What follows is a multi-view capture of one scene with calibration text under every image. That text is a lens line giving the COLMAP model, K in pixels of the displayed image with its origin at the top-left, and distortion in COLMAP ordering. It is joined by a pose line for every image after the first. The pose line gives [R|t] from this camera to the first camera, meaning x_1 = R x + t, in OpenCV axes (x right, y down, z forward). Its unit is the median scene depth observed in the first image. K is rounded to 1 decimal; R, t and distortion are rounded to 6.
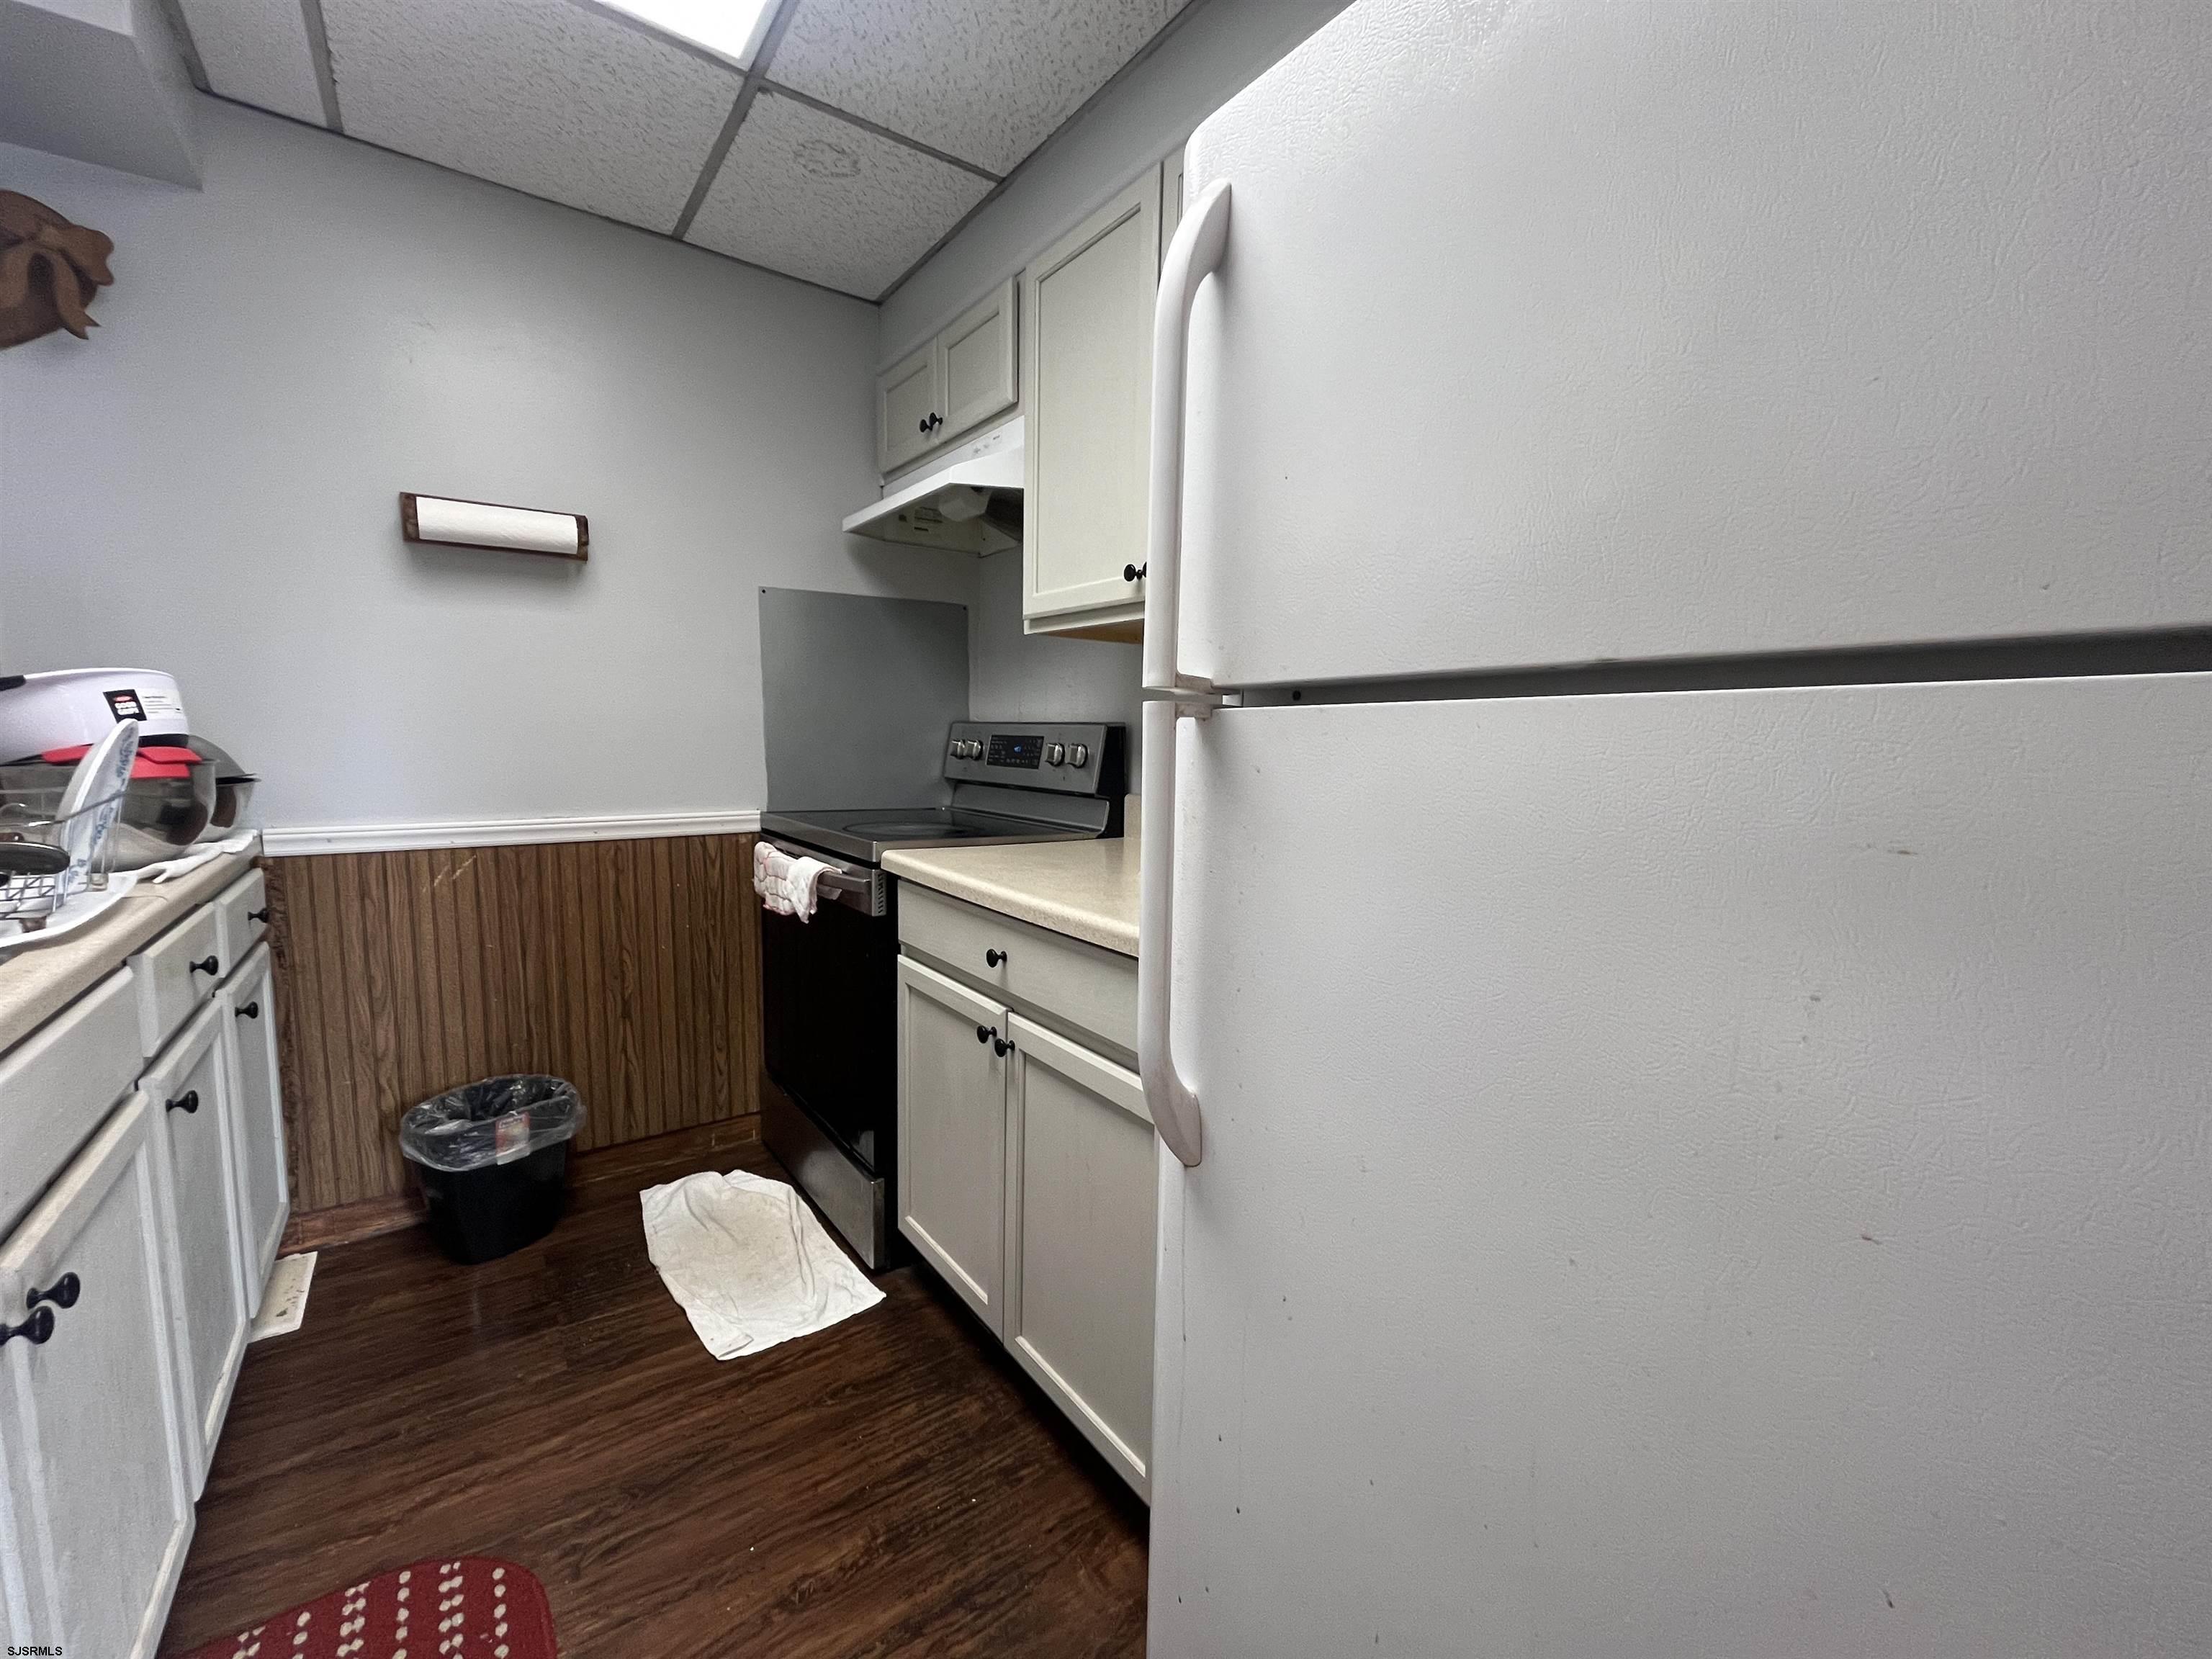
lens RADIAL K [[898.8, 0, 1101.4], [0, 898.8, 836.0], [0, 0, 1]] dist [-0.001738, -0.000539]
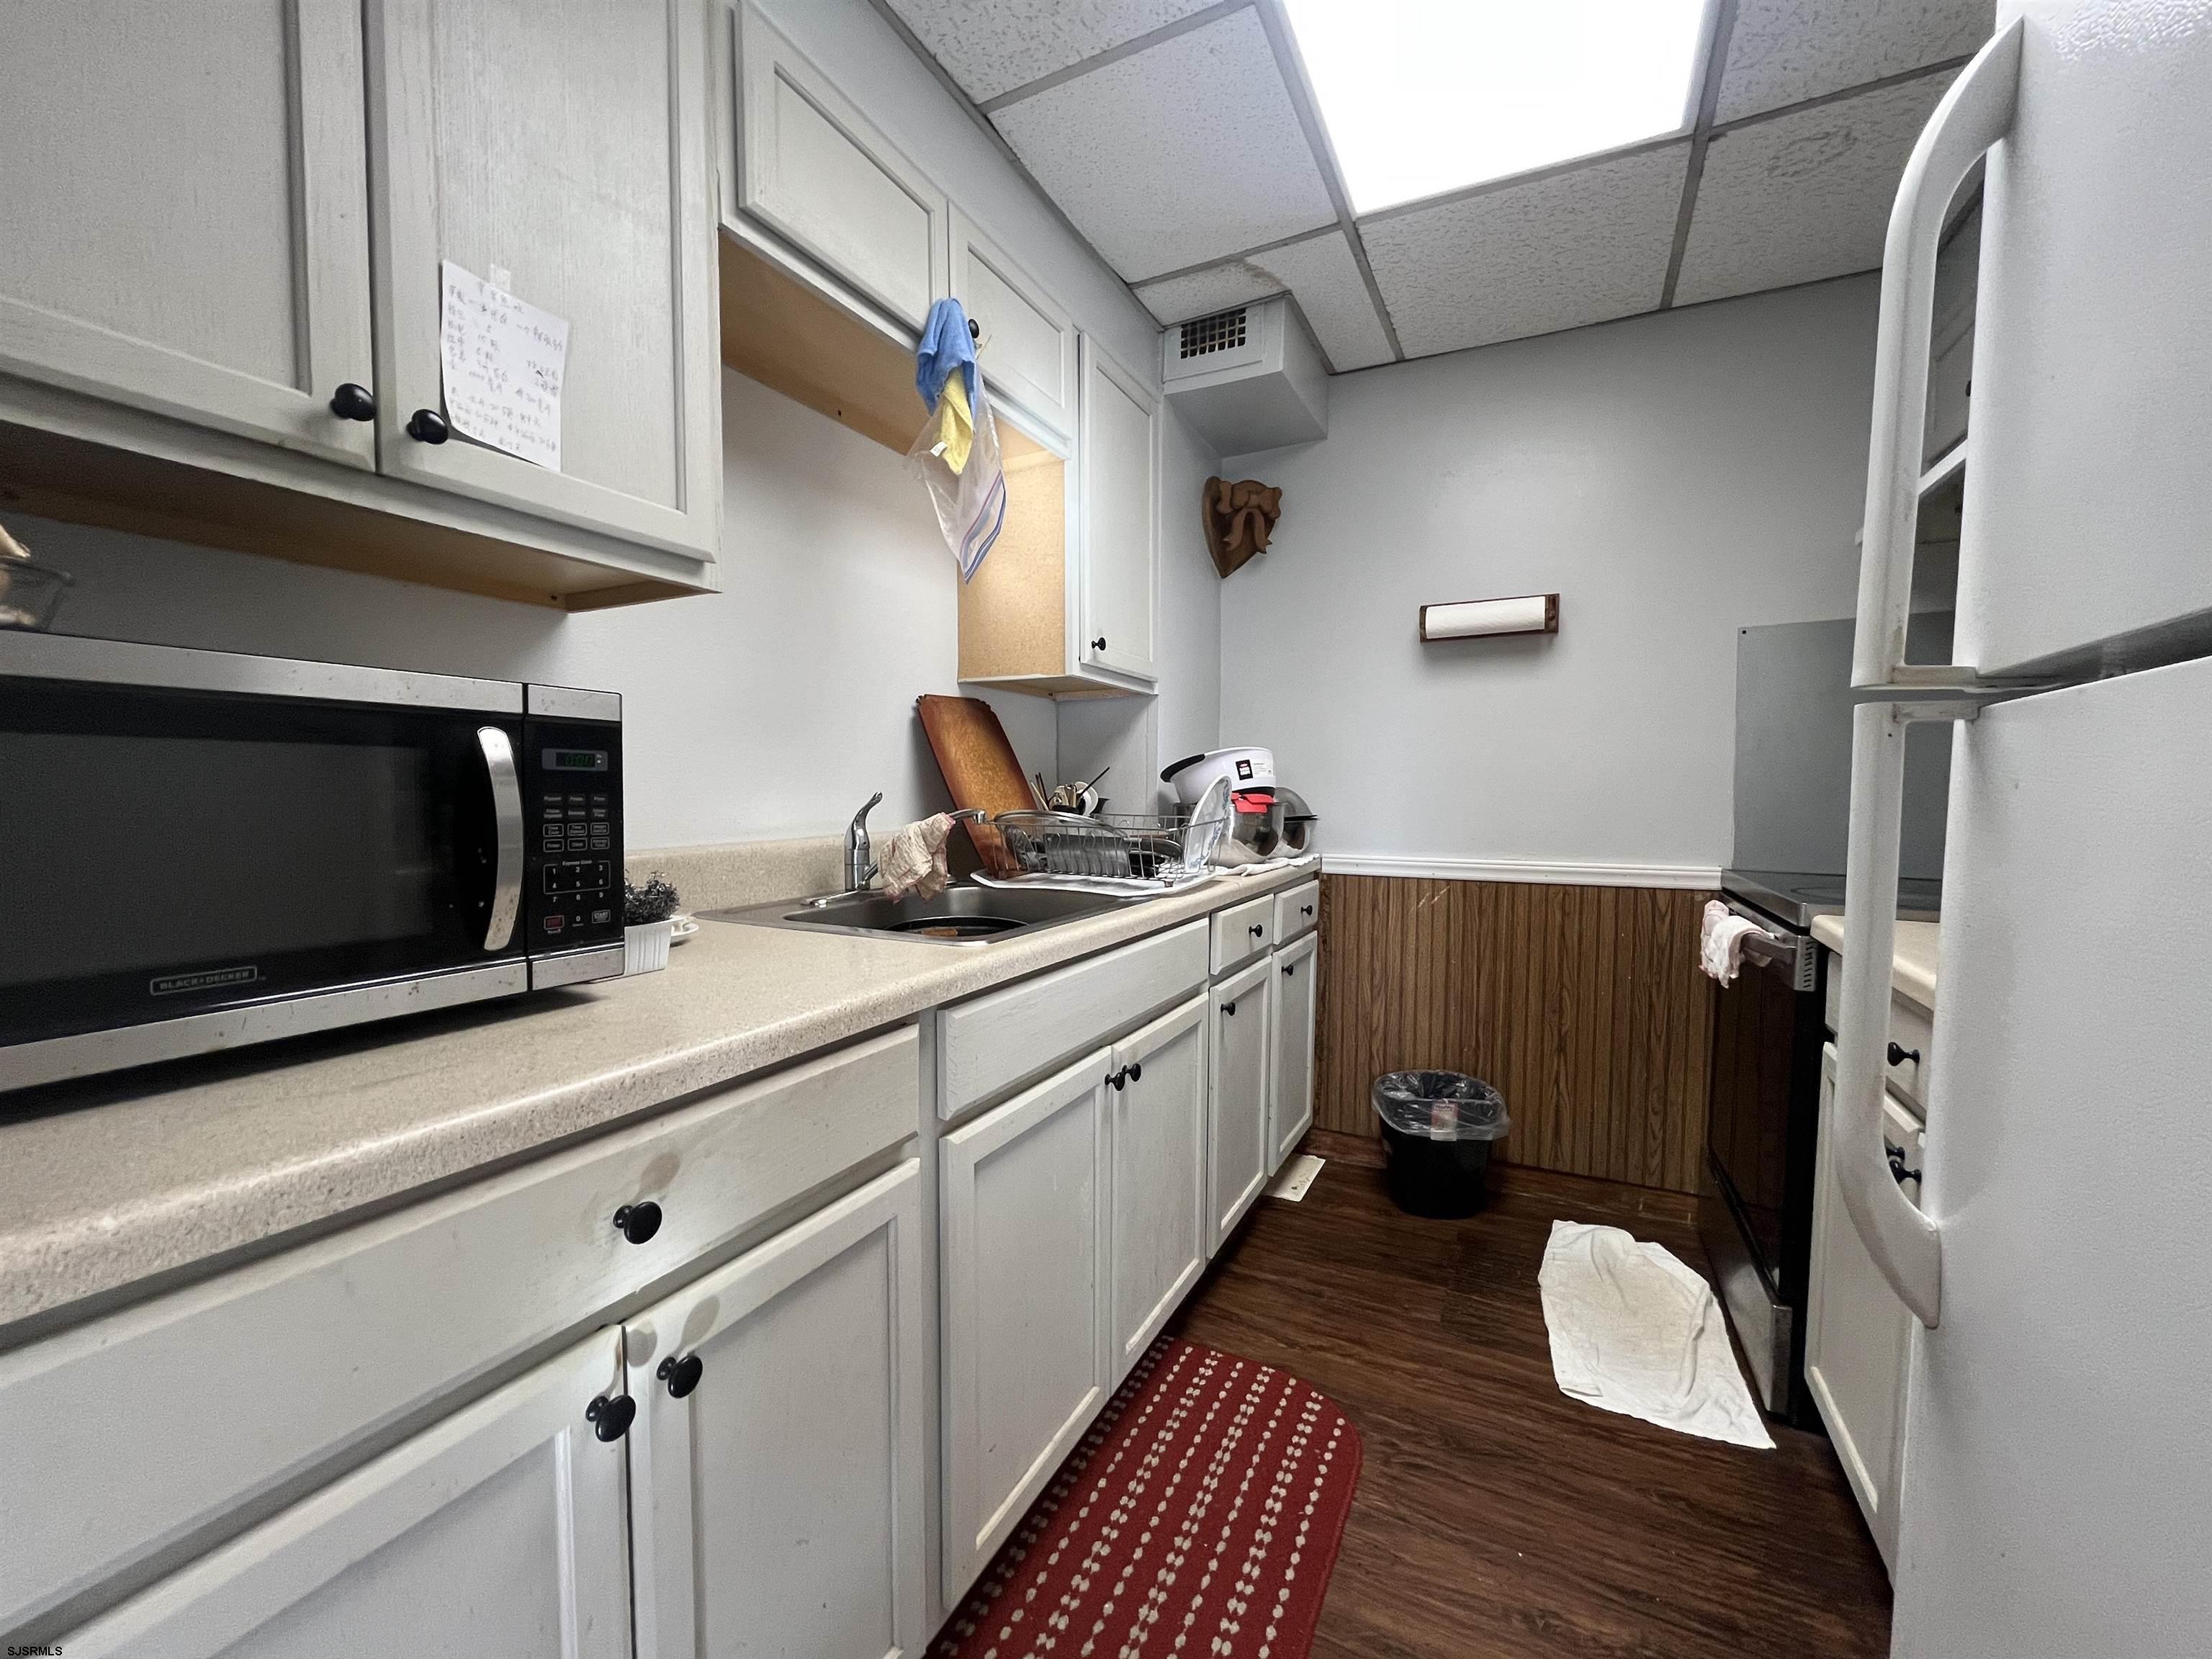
lens RADIAL K [[898.8, 0, 1101.4], [0, 898.8, 836.0], [0, 0, 1]] dist [-0.001738, -0.000539]
pose [[0.453840, 0.030725, -0.890553, 0.191881], [-0.097493, 0.995118, -0.015351, 0.019870], [0.885734, 0.093790, 0.454620, 0.013268]]
